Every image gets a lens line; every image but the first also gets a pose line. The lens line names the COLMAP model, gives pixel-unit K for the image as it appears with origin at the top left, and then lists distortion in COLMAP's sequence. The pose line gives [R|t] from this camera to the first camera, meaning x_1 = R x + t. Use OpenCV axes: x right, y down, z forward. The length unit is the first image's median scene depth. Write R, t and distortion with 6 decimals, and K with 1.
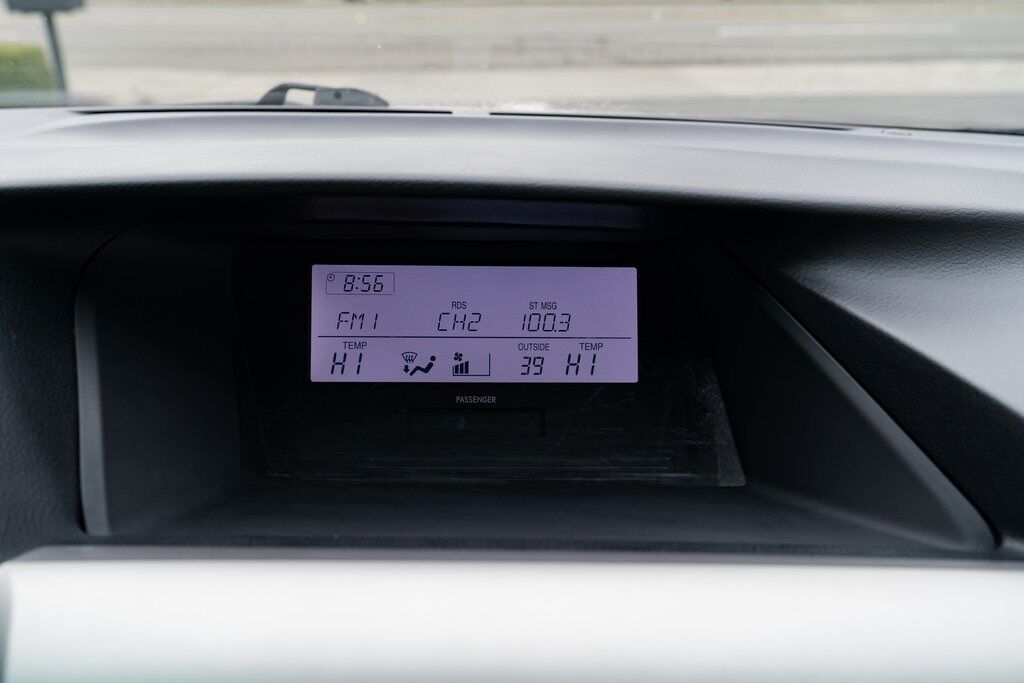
lens RADIAL K [[1052.6, 0, 512.0], [0, 1052.6, 341.5], [0, 0, 1]] dist [0.001187, -0.000150]
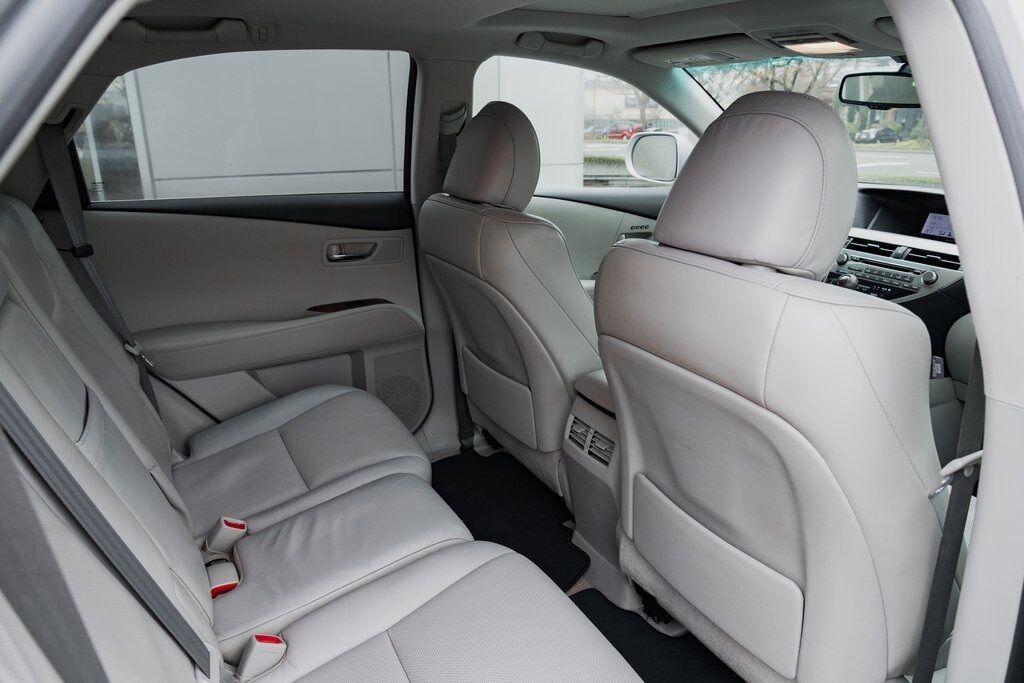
lens RADIAL K [[701.5, 0, 506.3], [0, 701.5, 357.0], [0, 0, 1]] dist [-0.003009, -0.000955]
pose [[0.436243, 0.283557, -0.853983, 1.553923], [-0.303759, 0.939747, 0.156864, 0.521215], [0.847008, 0.190974, 0.496091, -1.805039]]
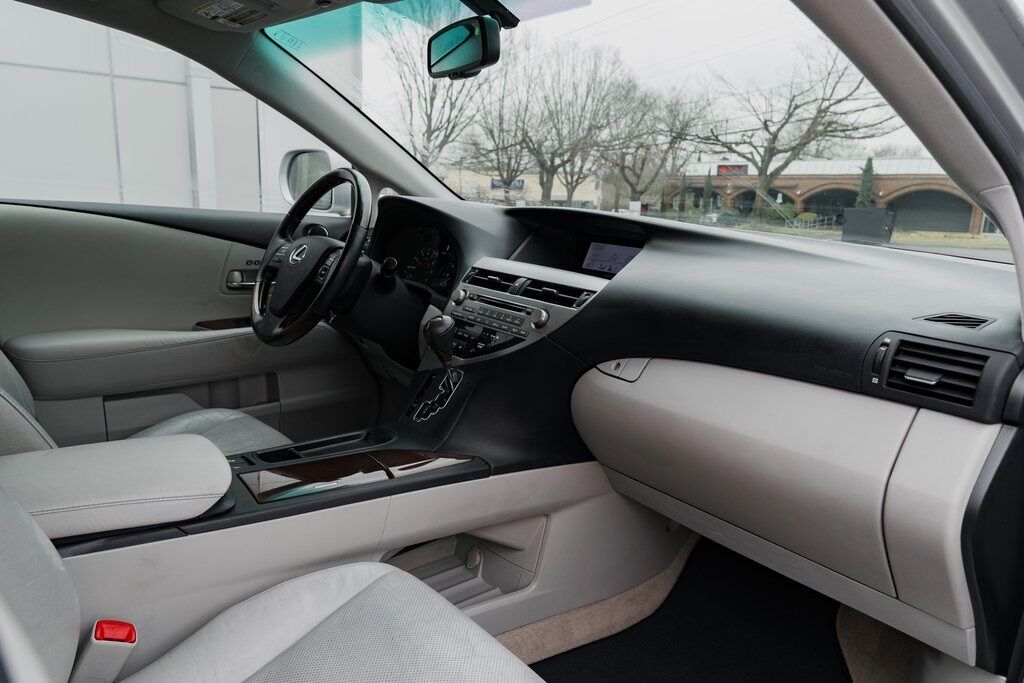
lens RADIAL K [[699.6, 0, 512.0], [0, 699.6, 341.5], [0, 0, 1]] dist [-0.008350, -0.001322]
pose [[0.579548, 0.175377, -0.795844, 1.361436], [-0.309719, 0.950693, -0.016042, 0.317964], [0.753789, 0.255785, 0.605290, -0.579841]]
